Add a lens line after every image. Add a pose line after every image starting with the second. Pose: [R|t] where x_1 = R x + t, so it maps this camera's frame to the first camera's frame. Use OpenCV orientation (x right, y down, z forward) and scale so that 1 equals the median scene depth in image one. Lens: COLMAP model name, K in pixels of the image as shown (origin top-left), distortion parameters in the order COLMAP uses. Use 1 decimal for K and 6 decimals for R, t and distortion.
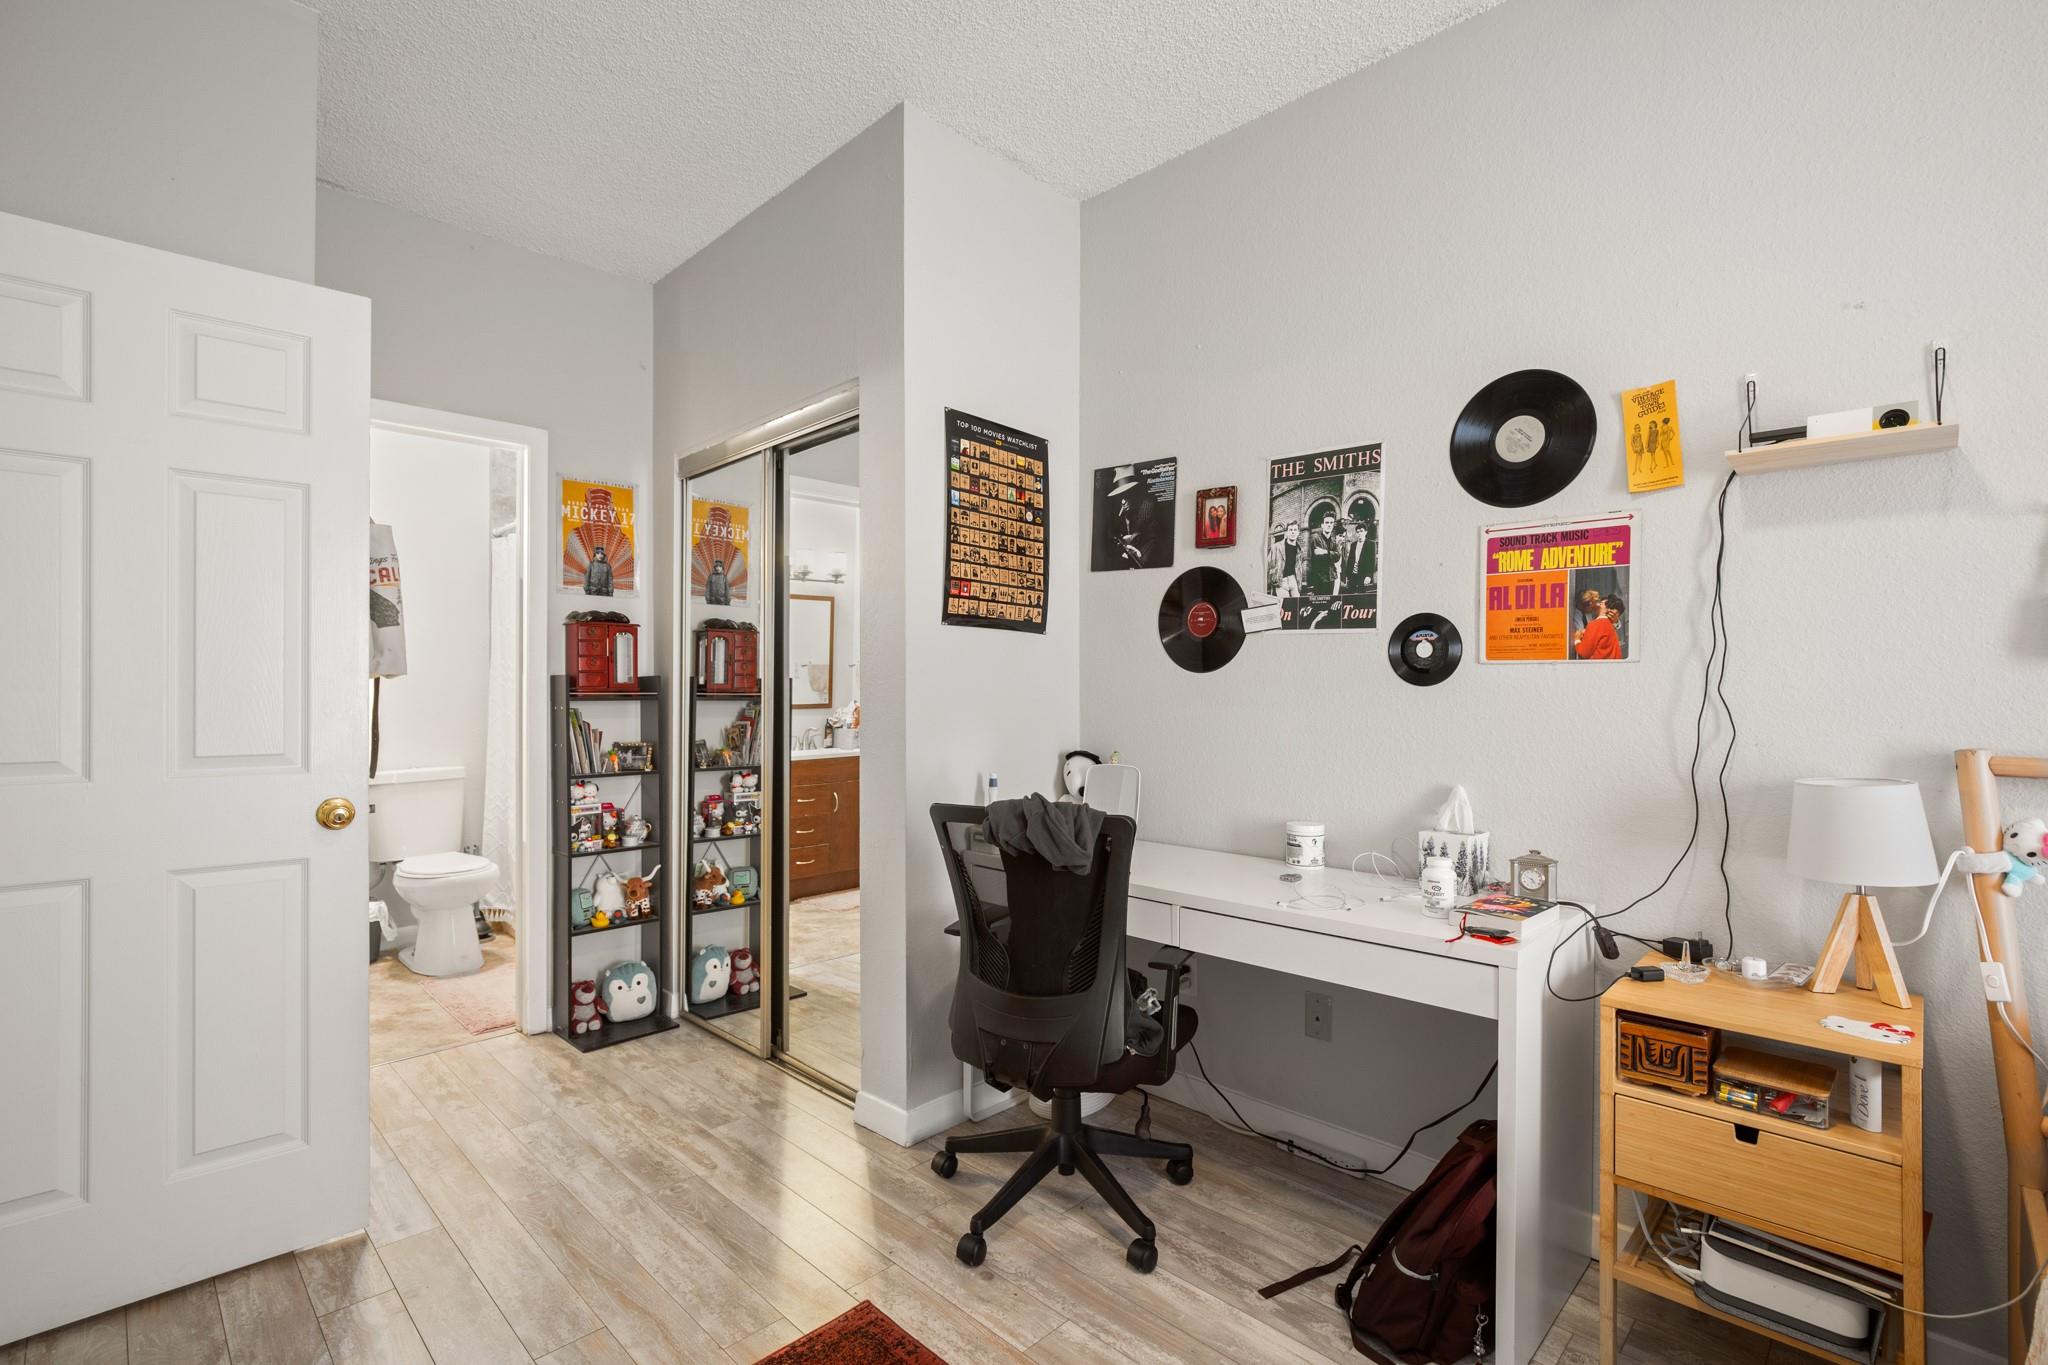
lens RADIAL K [[932.7, 0, 1036.0], [0, 932.7, 686.1], [0, 0, 1]] dist [-0.012123, 0.004020]
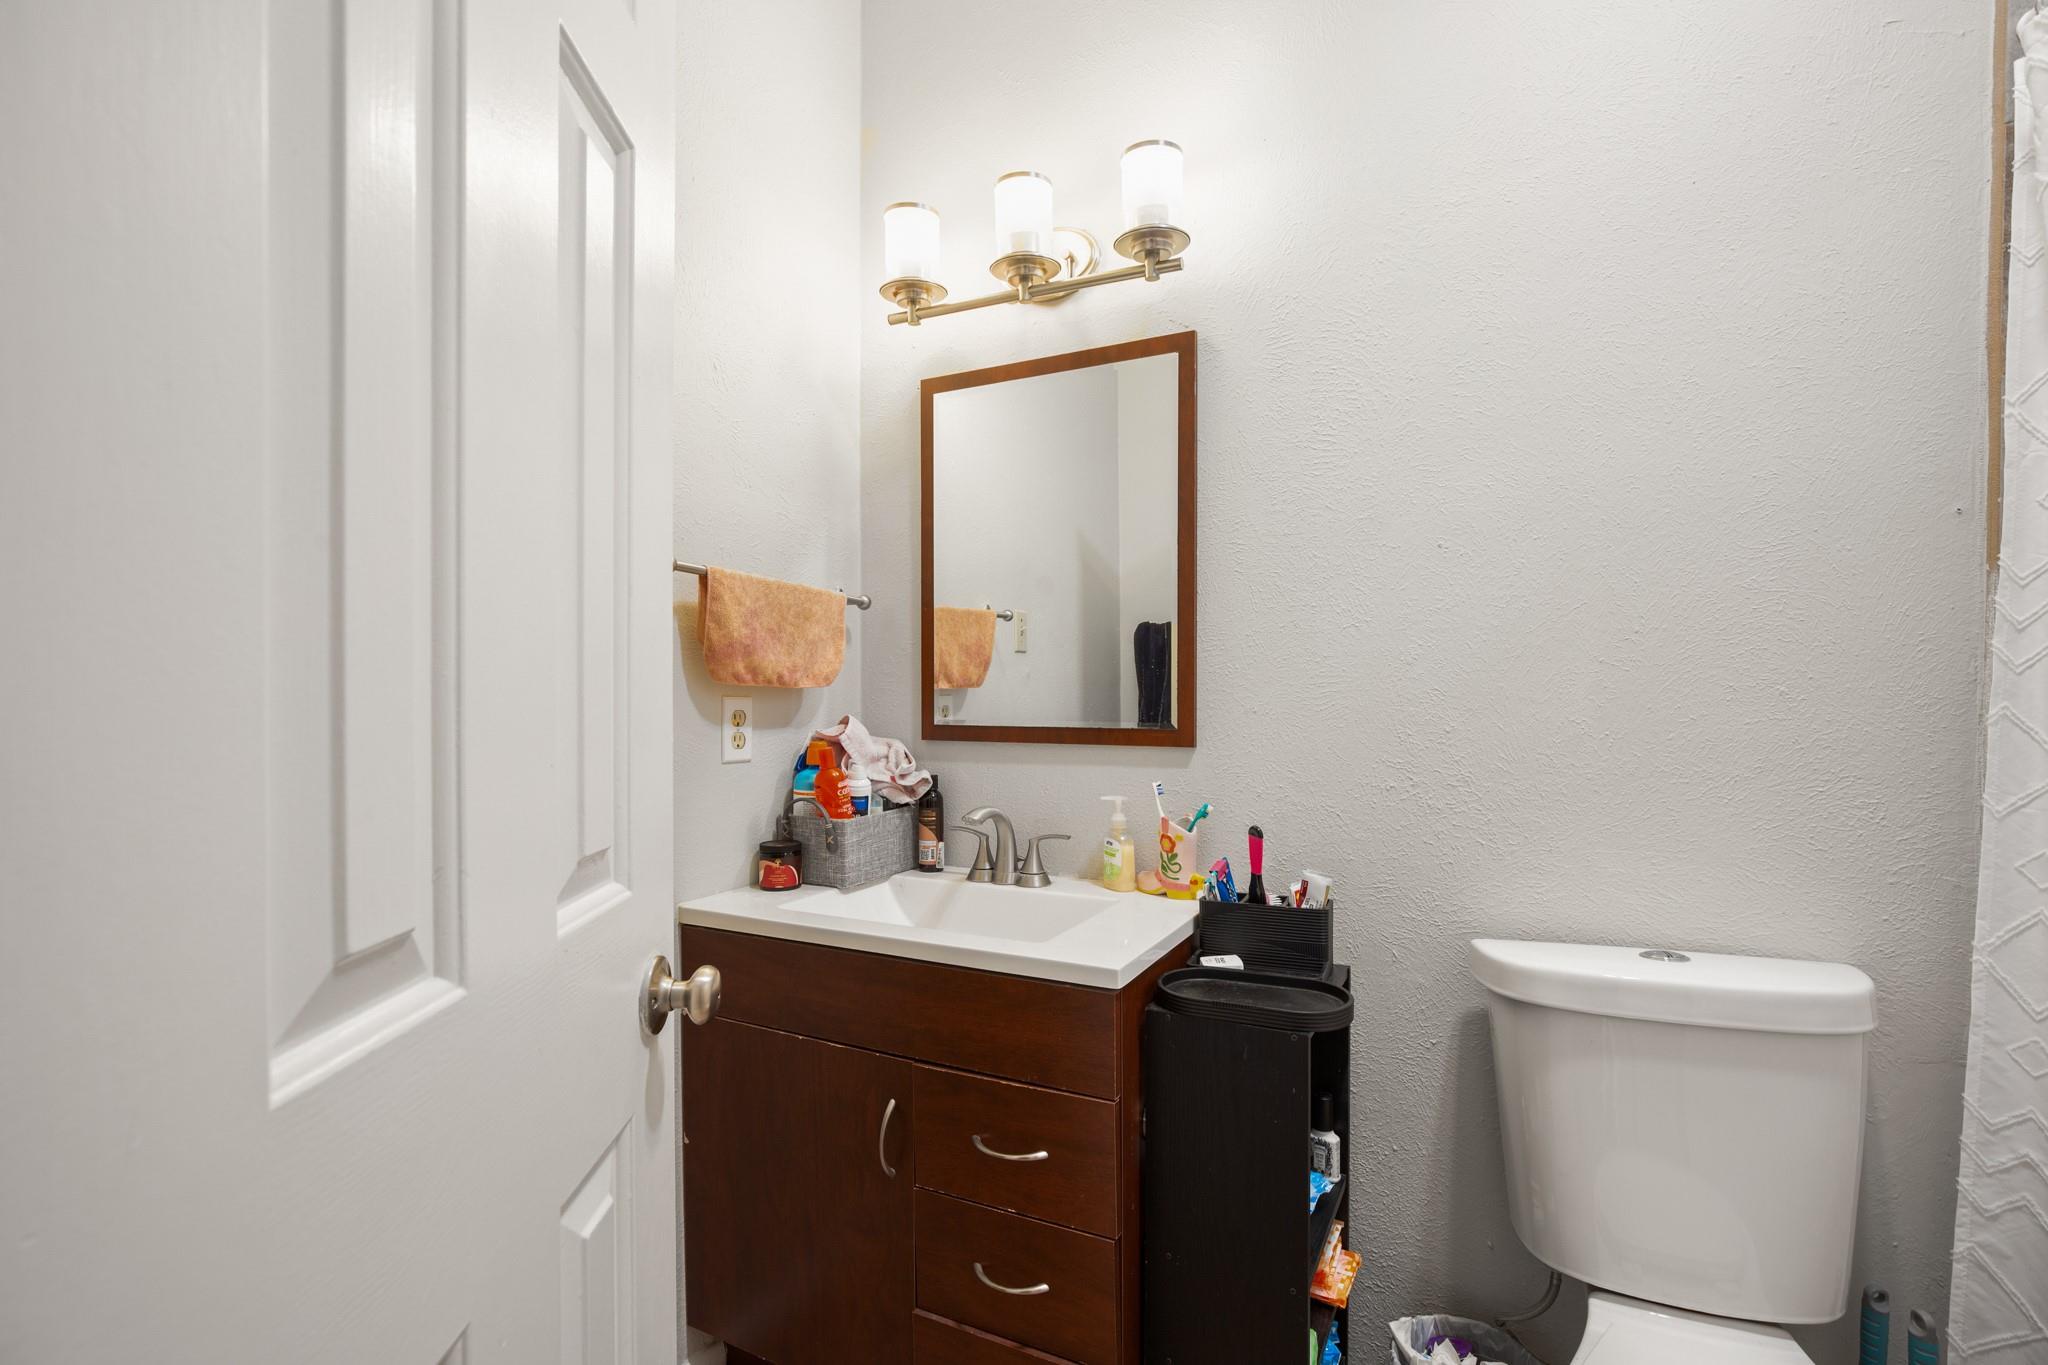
lens RADIAL K [[932.7, 0, 1025.3], [0, 932.7, 685.2], [0, 0, 1]] dist [-0.012123, 0.004020]
pose [[0.305713, 0.002474, -0.952120, -0.443406], [0.005812, 0.999973, 0.004465, 0.005736], [0.952106, -0.006899, 0.305691, 0.703034]]
